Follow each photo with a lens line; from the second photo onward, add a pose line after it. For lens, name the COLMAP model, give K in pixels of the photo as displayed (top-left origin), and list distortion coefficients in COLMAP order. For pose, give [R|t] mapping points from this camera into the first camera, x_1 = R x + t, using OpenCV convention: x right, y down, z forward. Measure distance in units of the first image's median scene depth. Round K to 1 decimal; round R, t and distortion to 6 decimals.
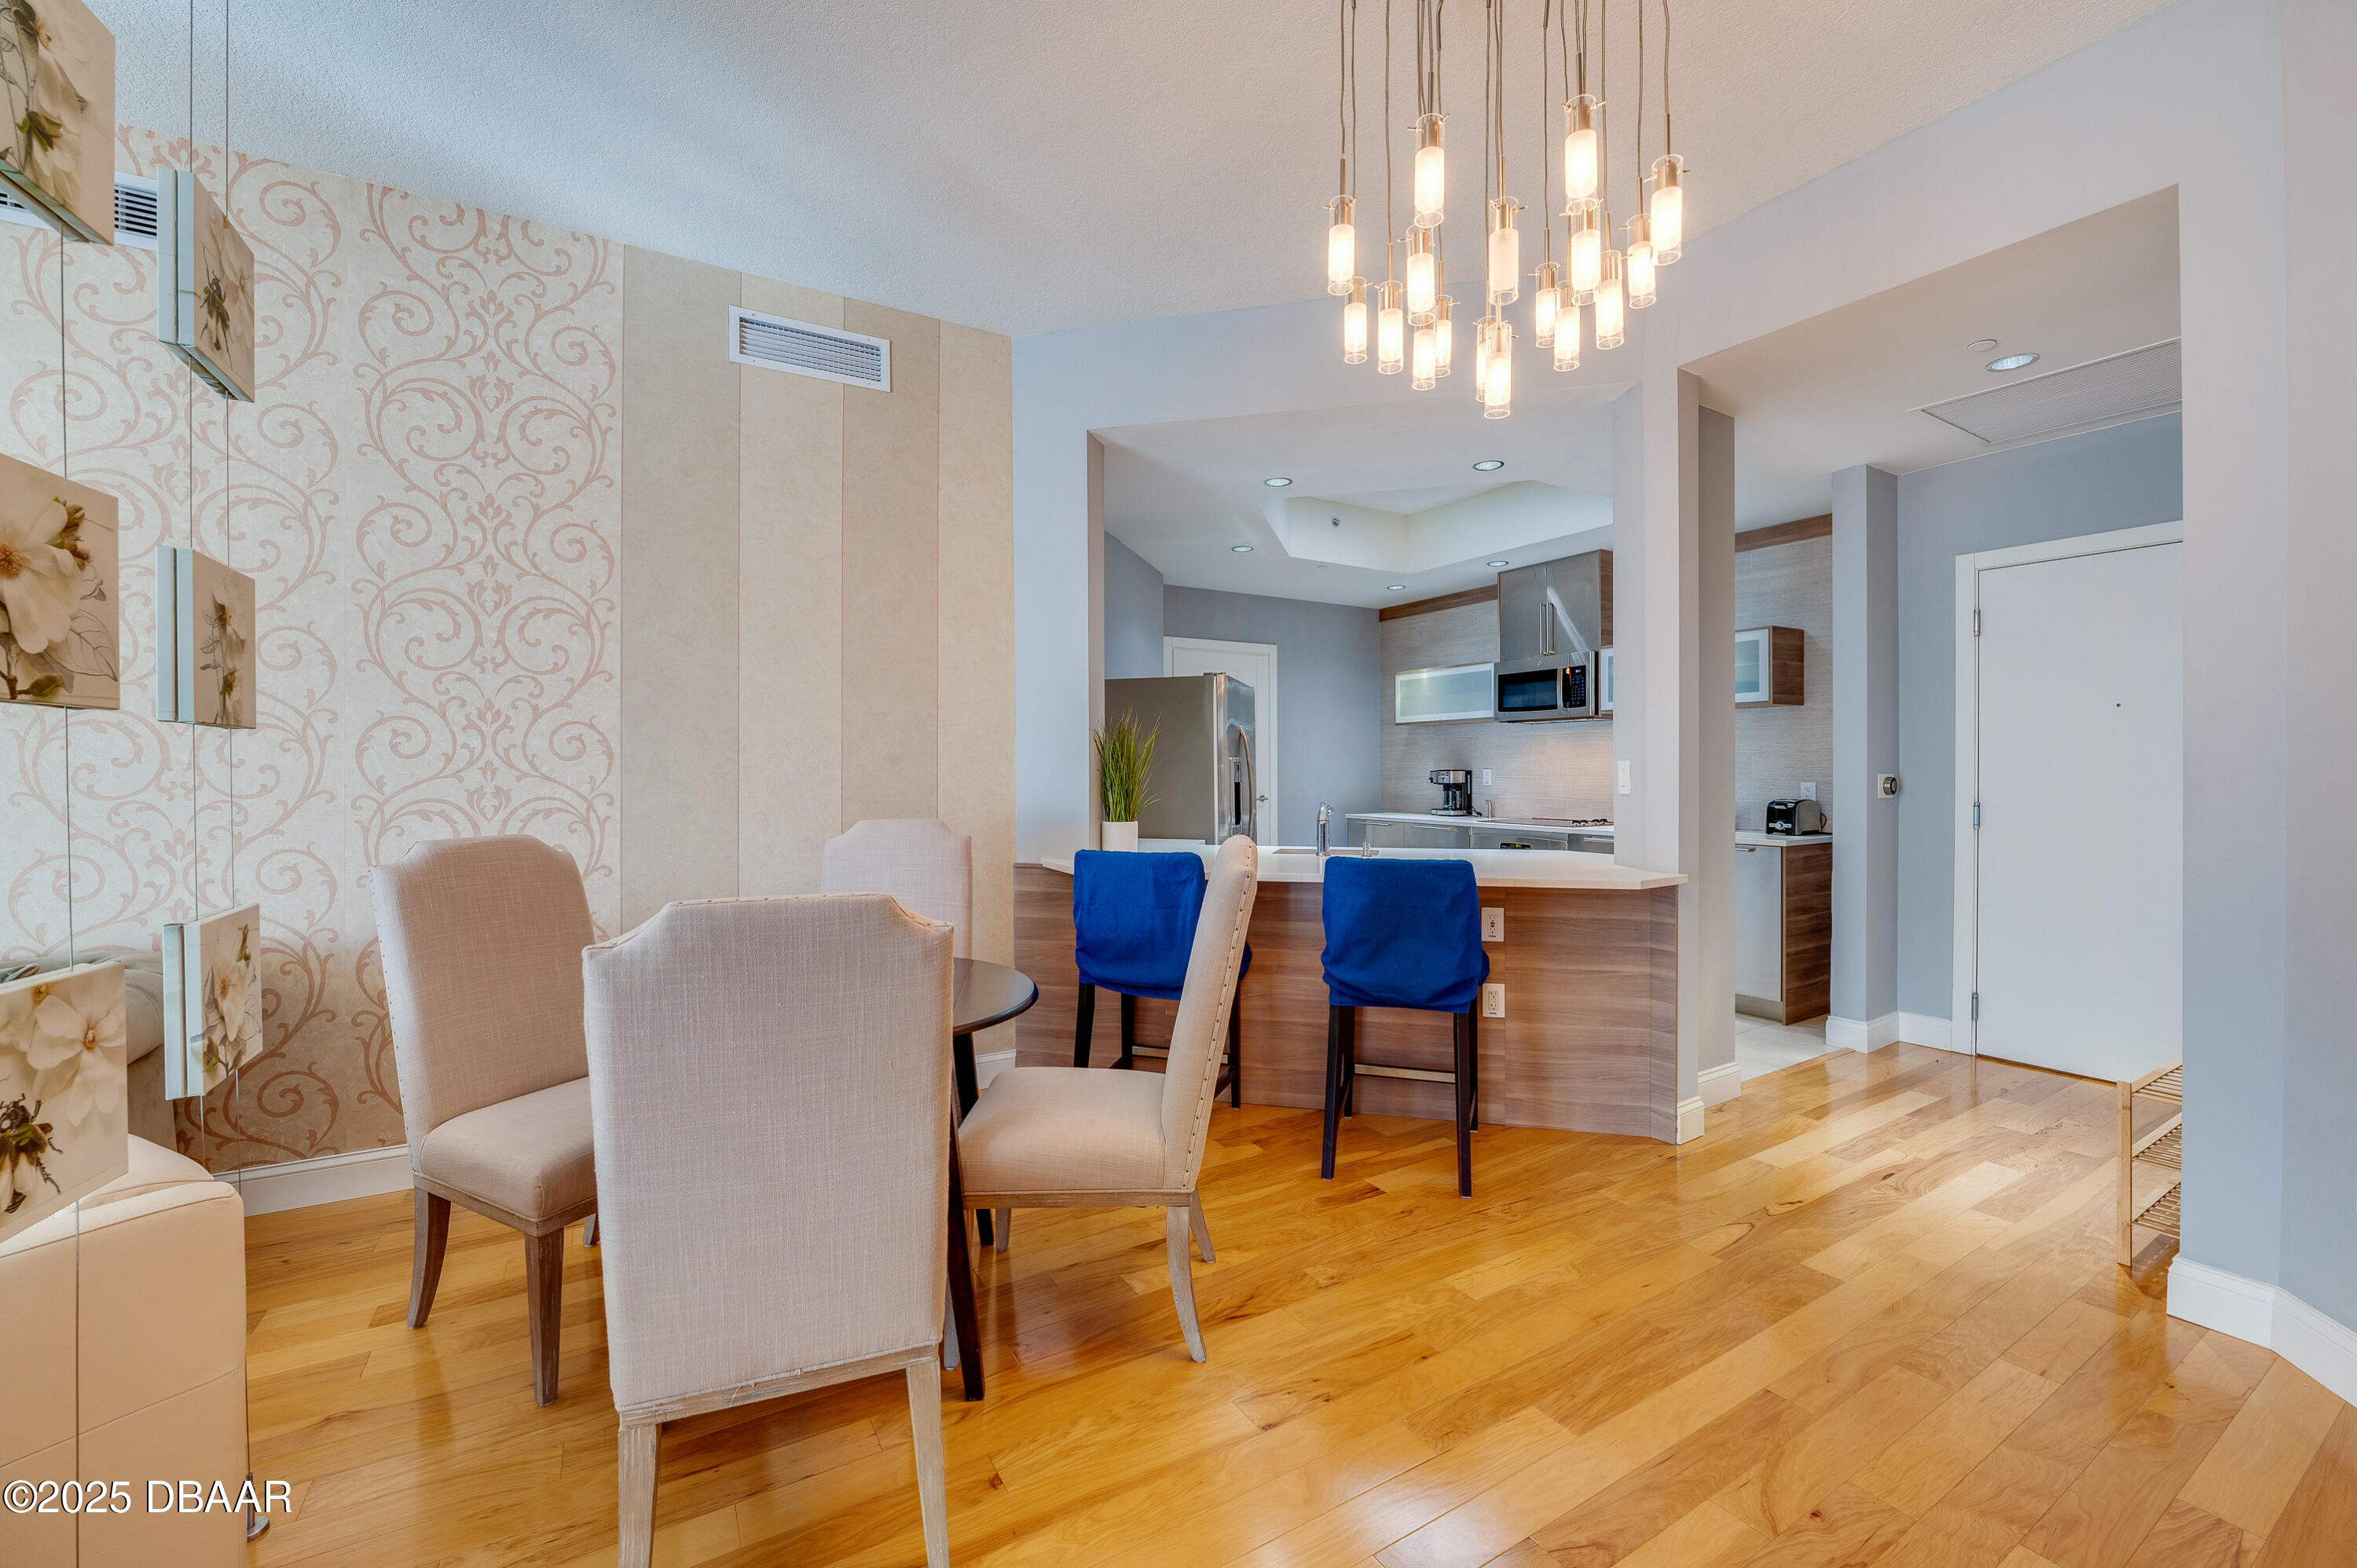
lens RADIAL K [[941.6, 0, 1155.0], [0, 941.6, 777.8], [0, 0, 1]] dist [-0.015681, 0.000226]
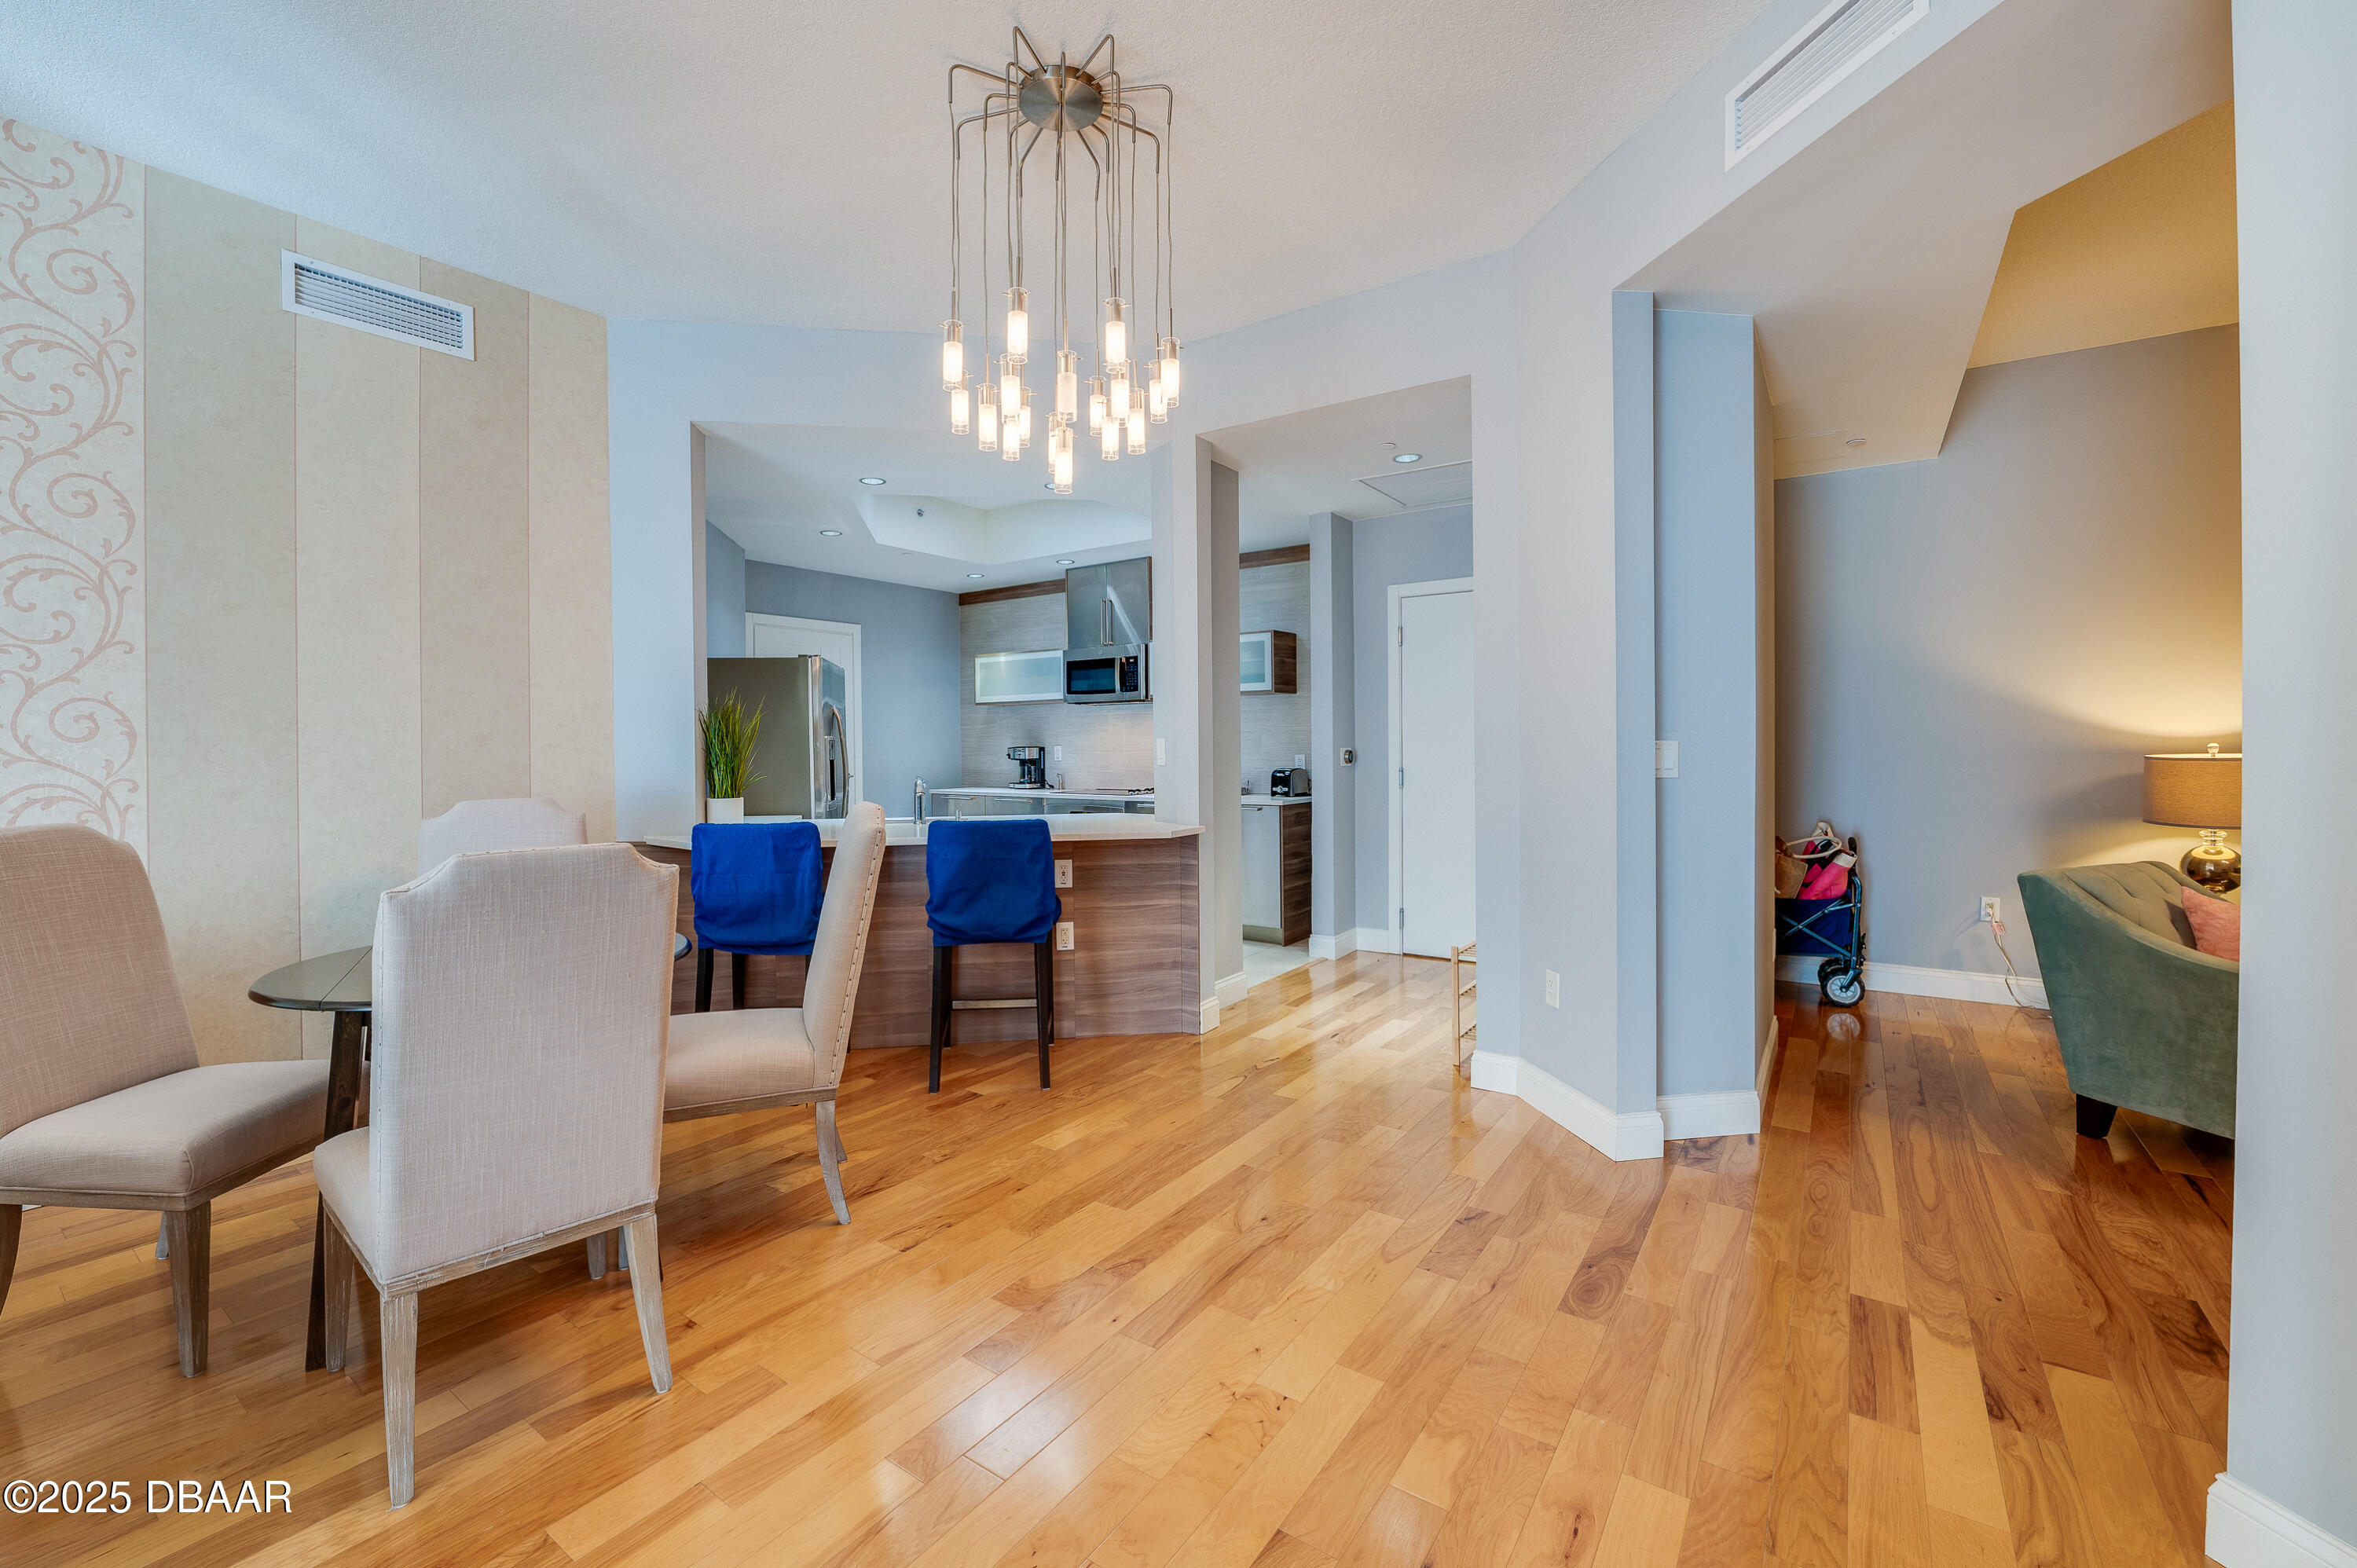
lens RADIAL K [[1000.3, 0, 1120.3], [0, 1000.3, 749.8], [0, 0, 1]] dist [-0.009193, -0.001449]
pose [[0.920179, -0.007470, 0.391427, -0.084183], [0.009842, 0.999943, -0.004054, 0.002114], [-0.391374, 0.007583, 0.920200, -0.236662]]
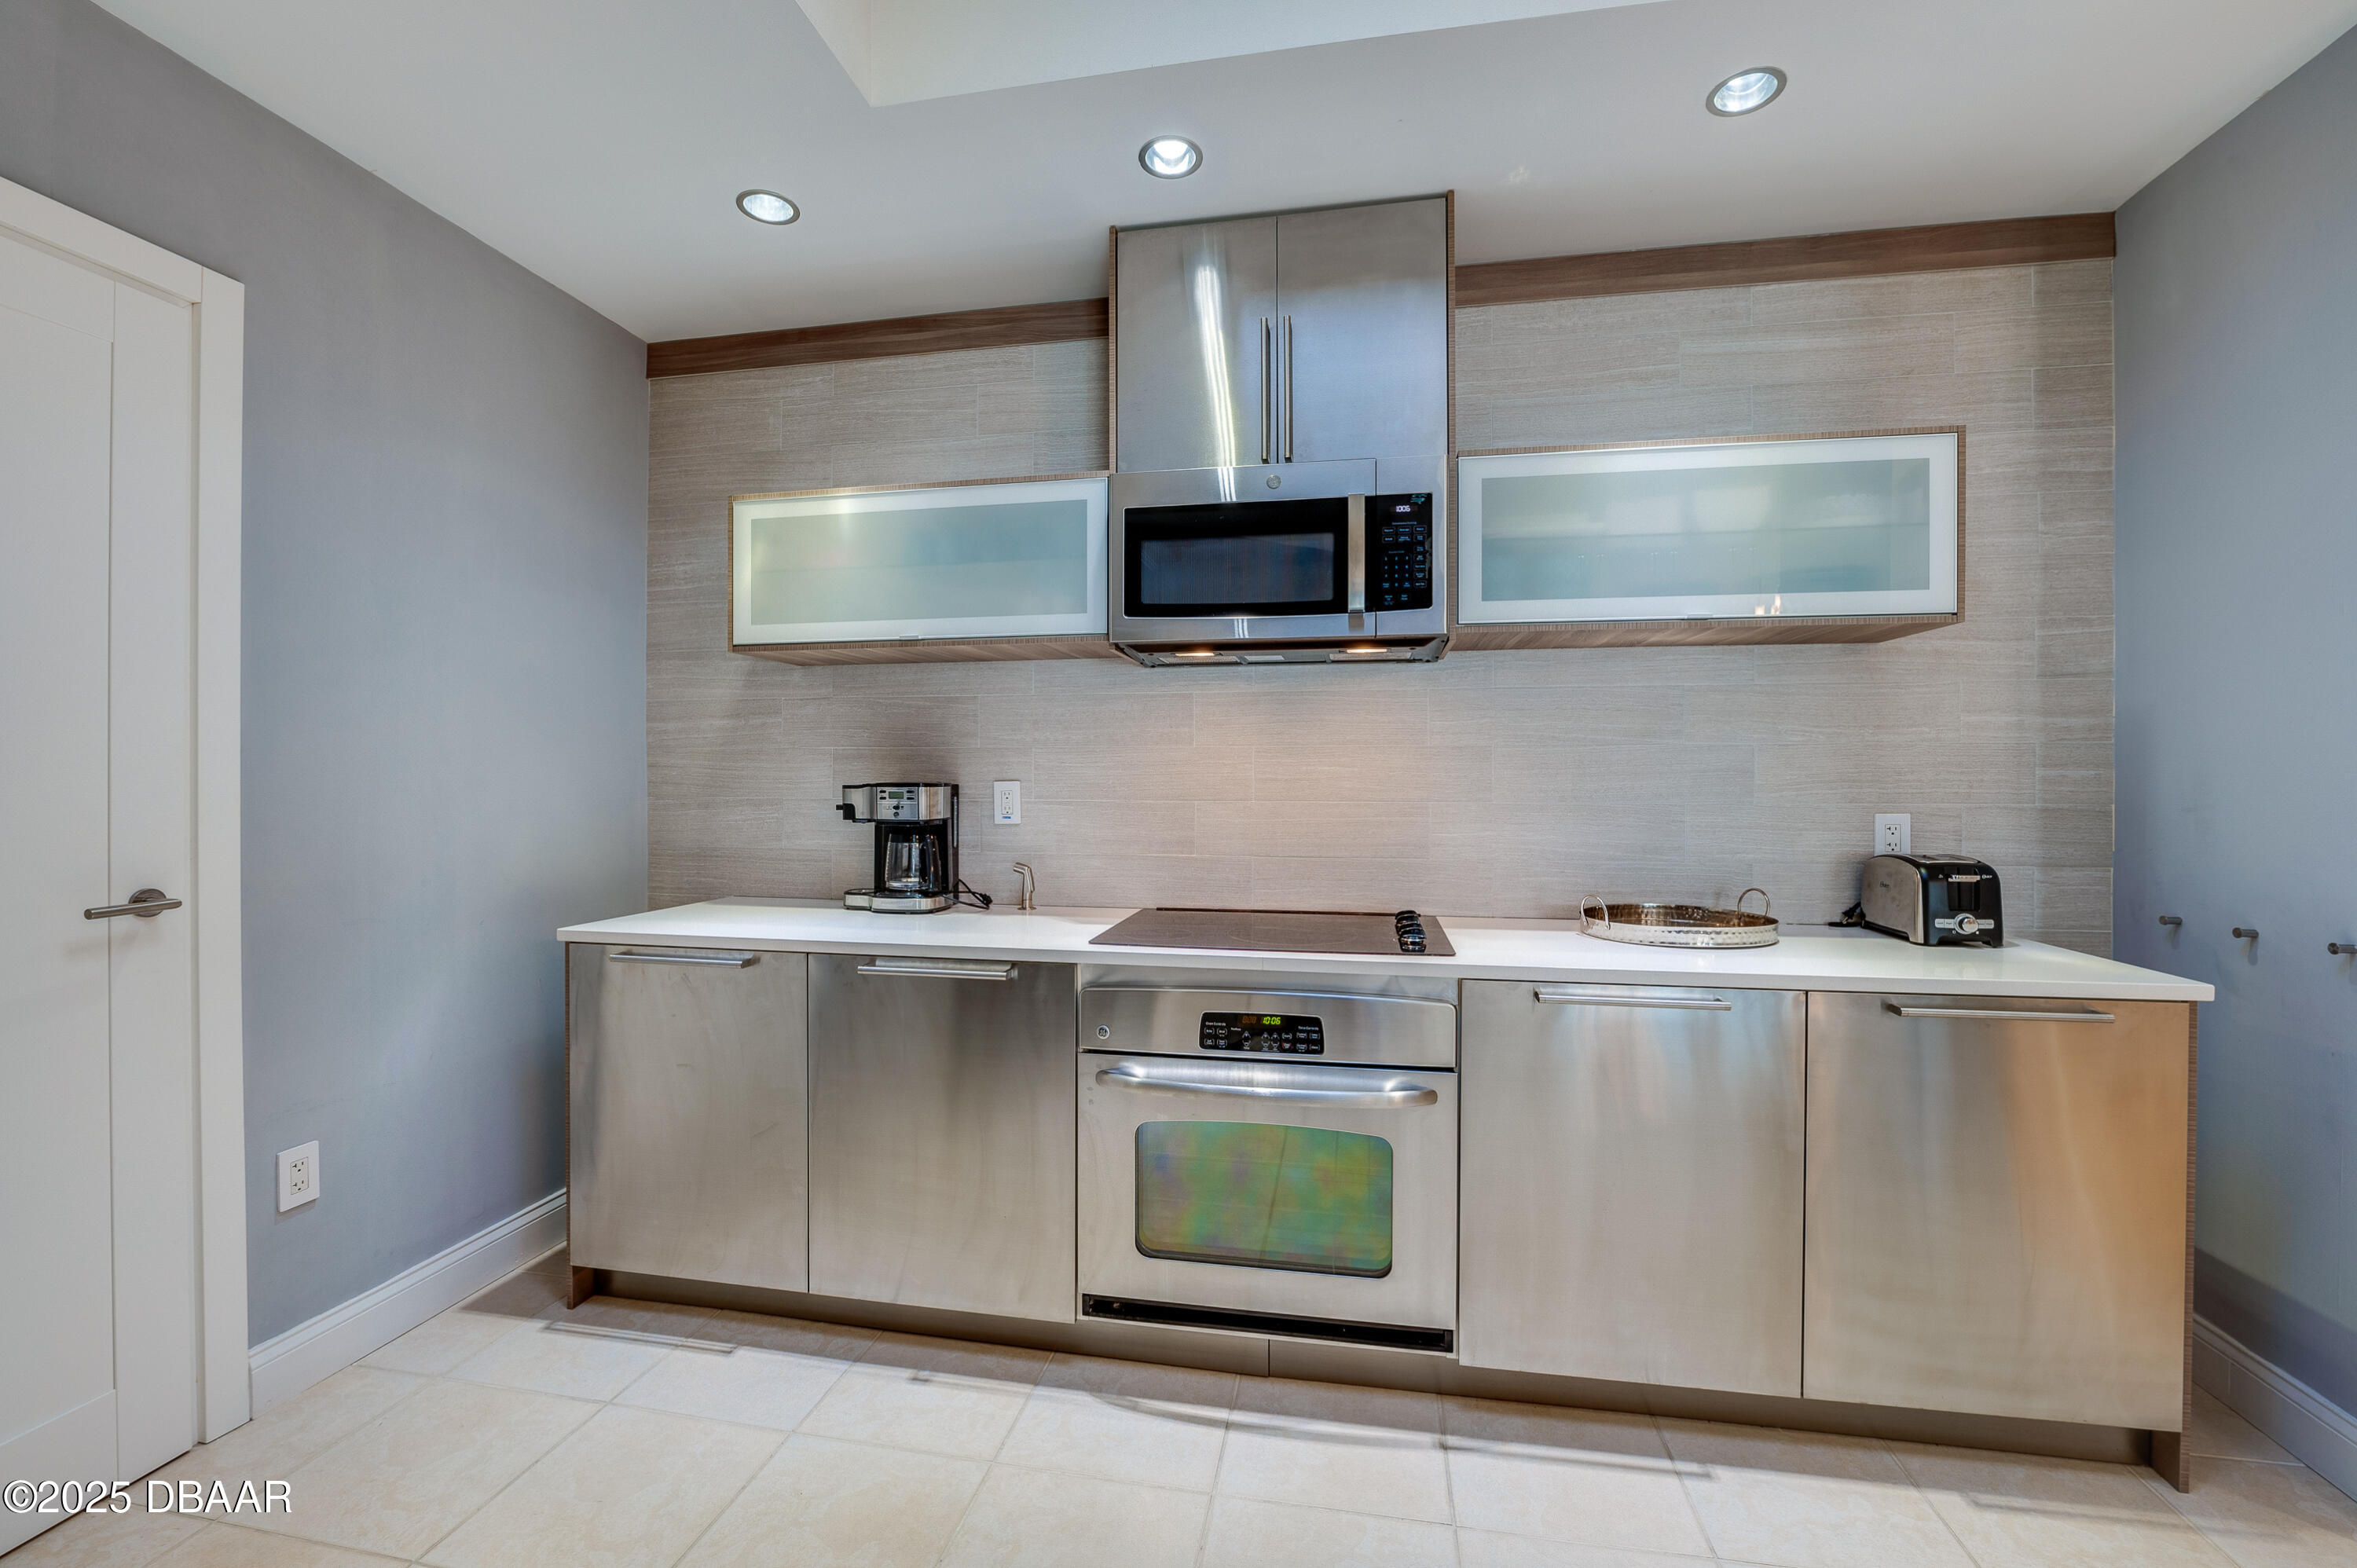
lens RADIAL K [[941.6, 0, 1211.8], [0, 941.6, 783.4], [0, 0, 1]] dist [-0.015681, 0.000226]
pose [[0.616476, 0.002084, 0.787371, 0.230922], [0.003447, 0.999980, -0.005345, -0.013929], [-0.787366, 0.006009, 0.616456, 1.563994]]
